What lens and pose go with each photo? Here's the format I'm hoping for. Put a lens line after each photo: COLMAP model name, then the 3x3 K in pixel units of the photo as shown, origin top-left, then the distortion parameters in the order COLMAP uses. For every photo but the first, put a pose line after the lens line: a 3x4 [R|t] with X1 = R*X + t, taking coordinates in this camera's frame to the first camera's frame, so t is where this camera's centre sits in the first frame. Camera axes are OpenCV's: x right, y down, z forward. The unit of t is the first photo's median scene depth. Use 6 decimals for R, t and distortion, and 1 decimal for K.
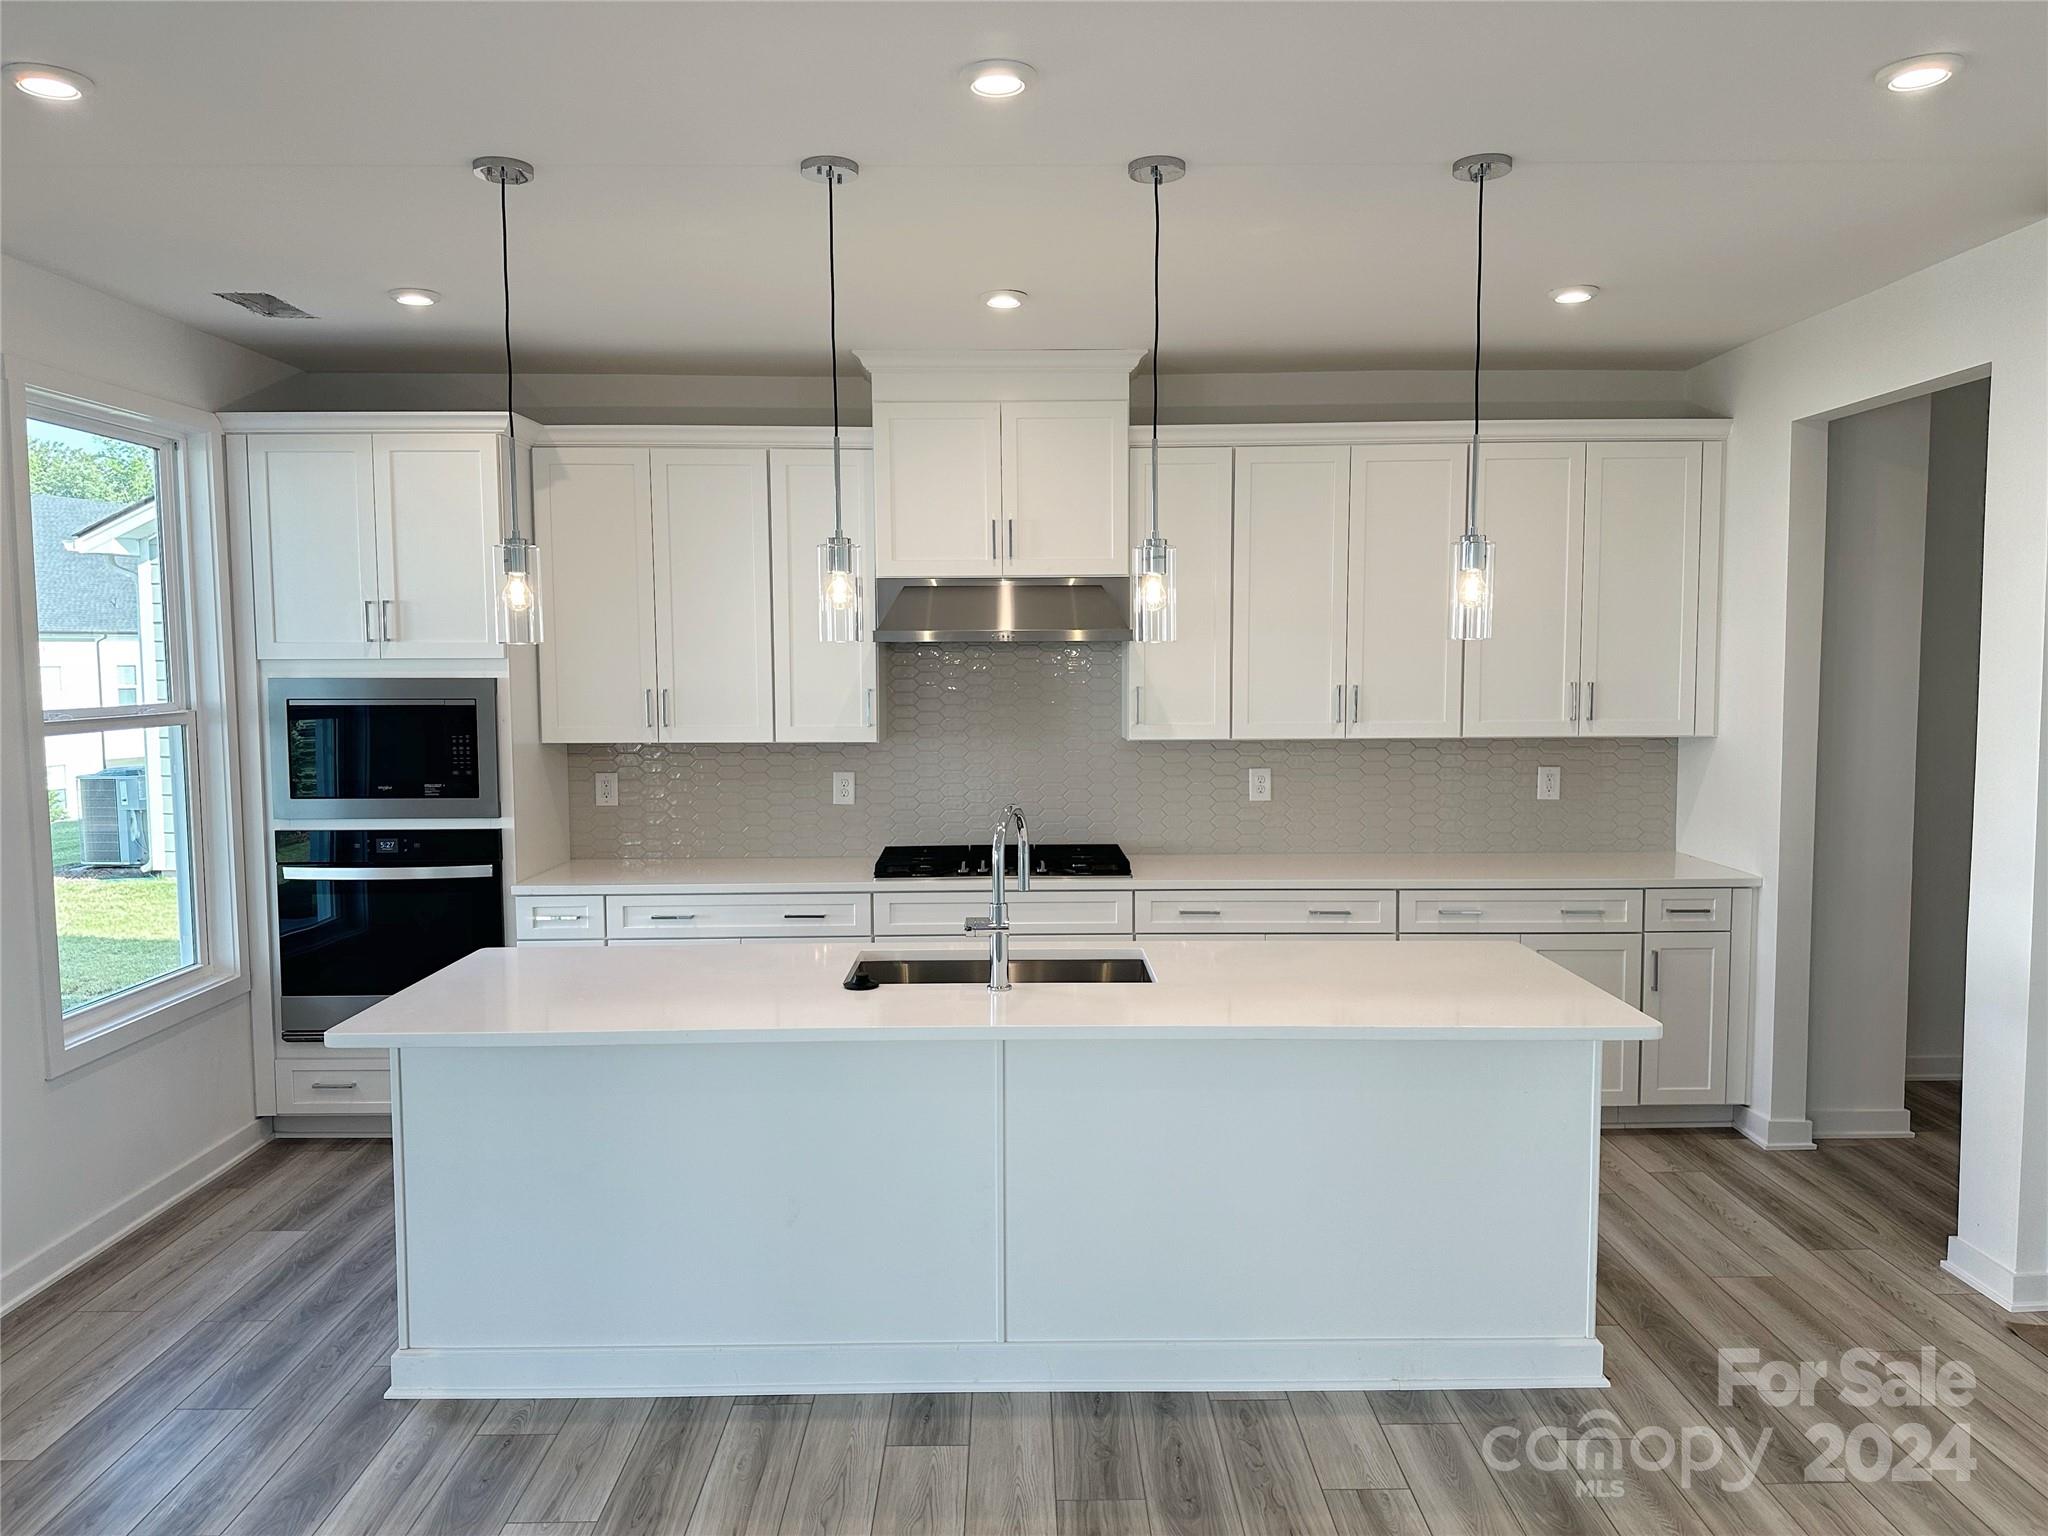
lens RADIAL K [[1429.6, 0, 1024.6], [0, 1429.6, 782.2], [0, 0, 1]] dist [0.052755, -0.067046]
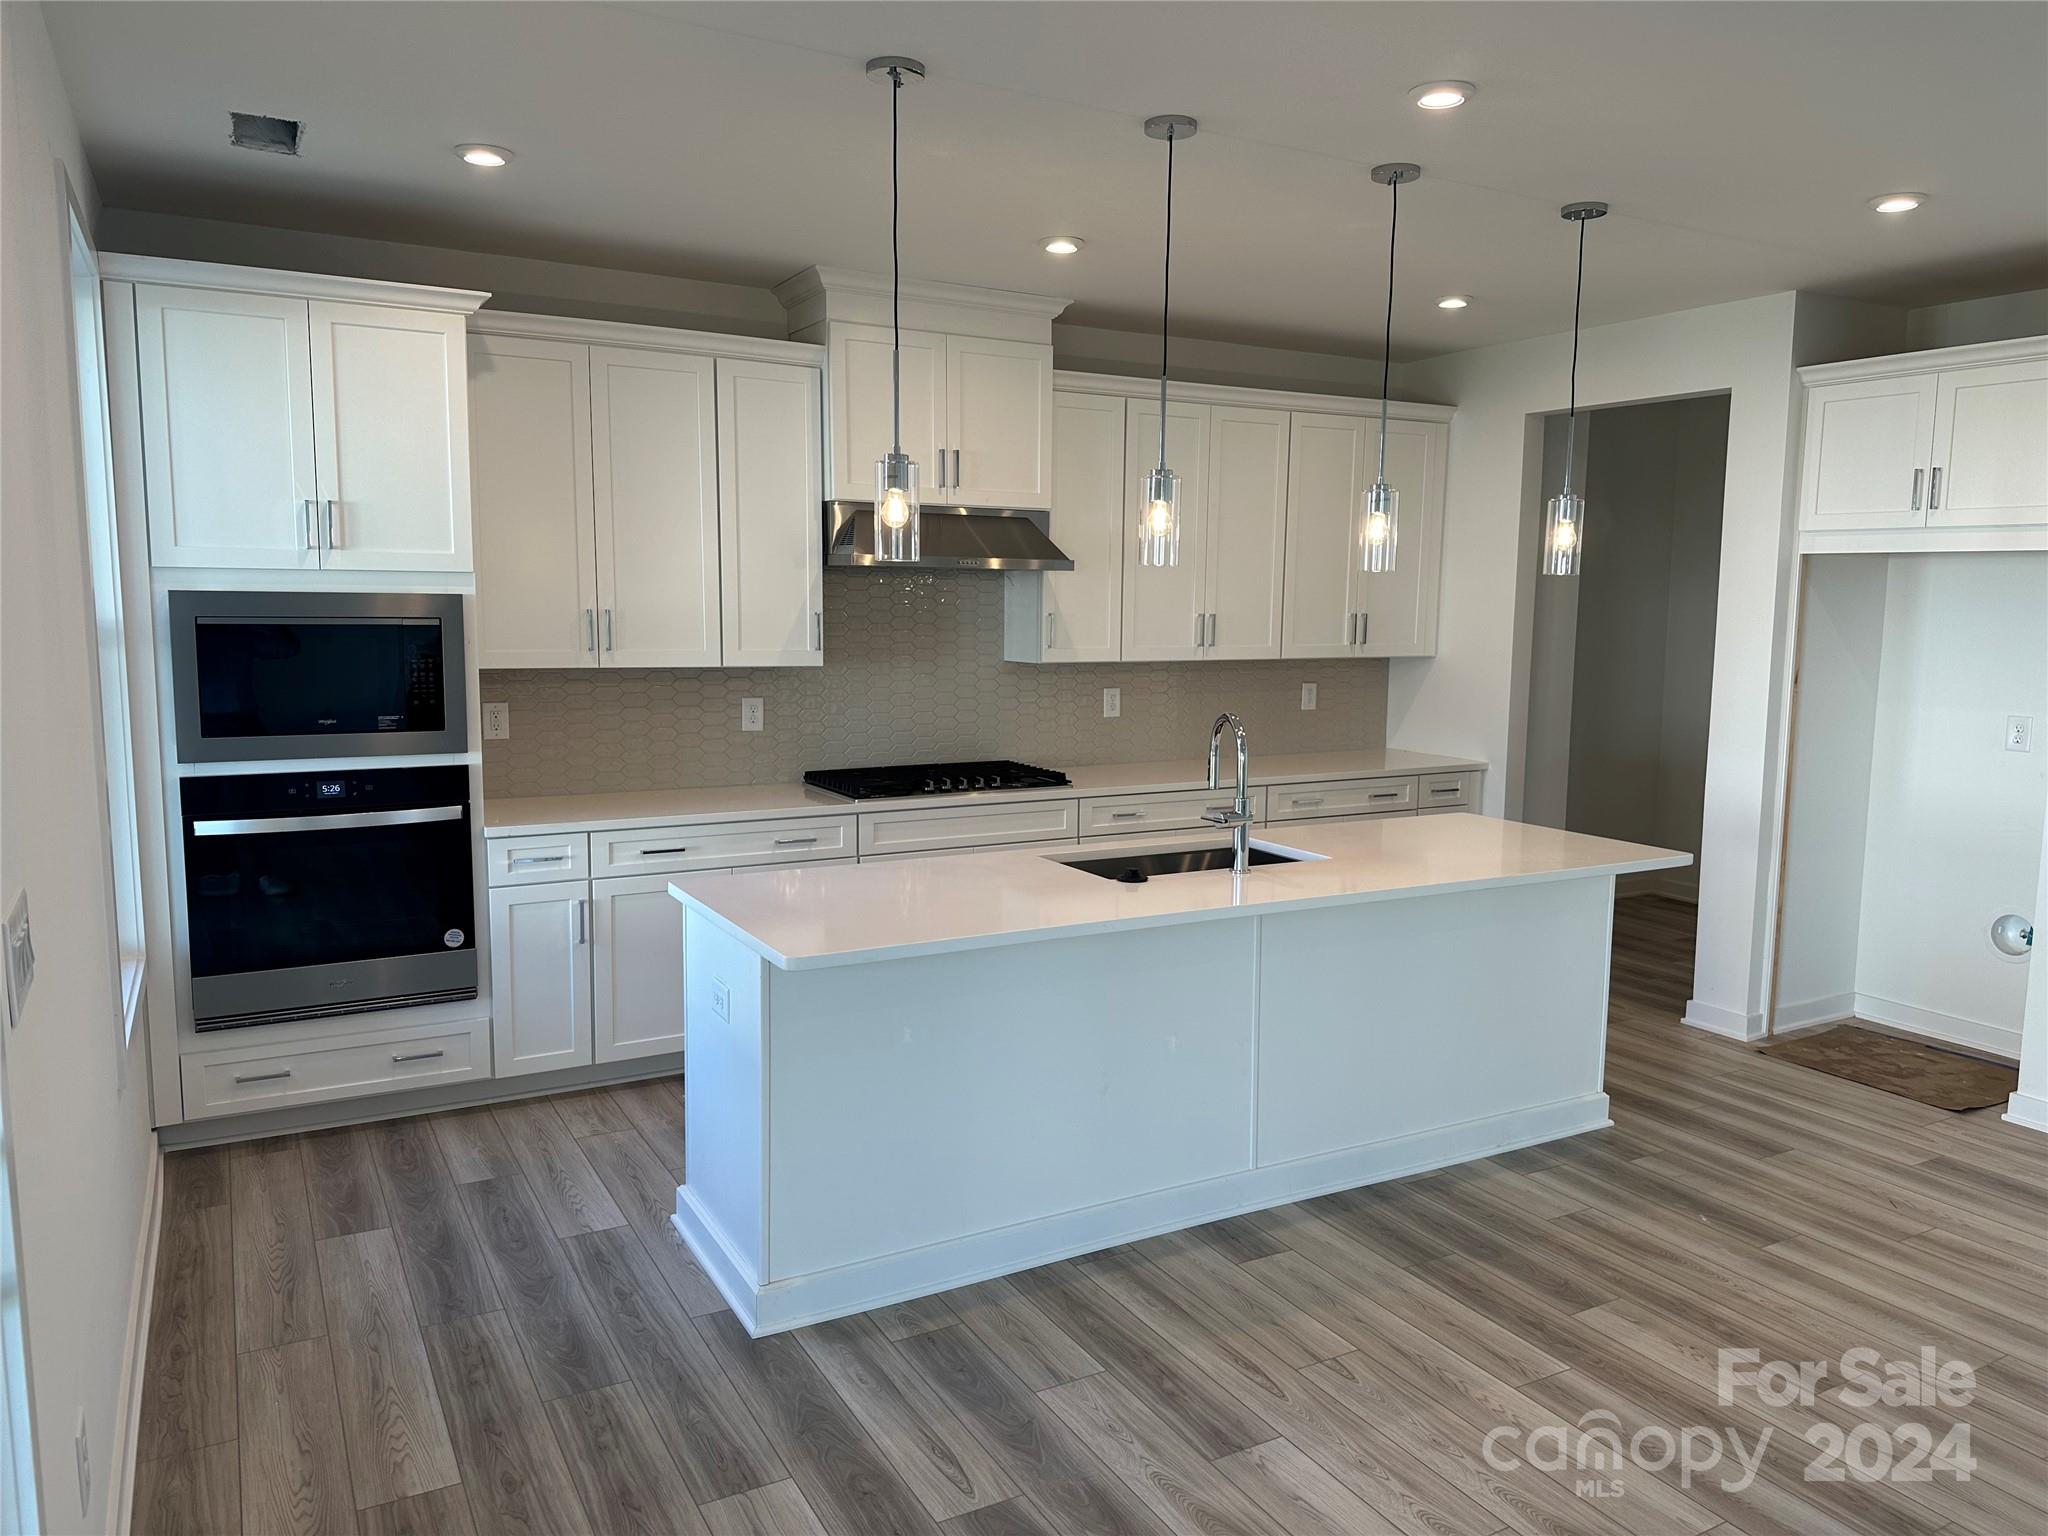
lens RADIAL K [[1424.0, 0, 1027.4], [0, 1424.0, 790.9], [0, 0, 1]] dist [0.167610, -0.329479]
pose [[0.874539, -0.049465, 0.482427, -0.495588], [0.023849, 0.997968, 0.059091, 0.003752], [-0.484369, -0.040172, 0.873941, 0.047864]]
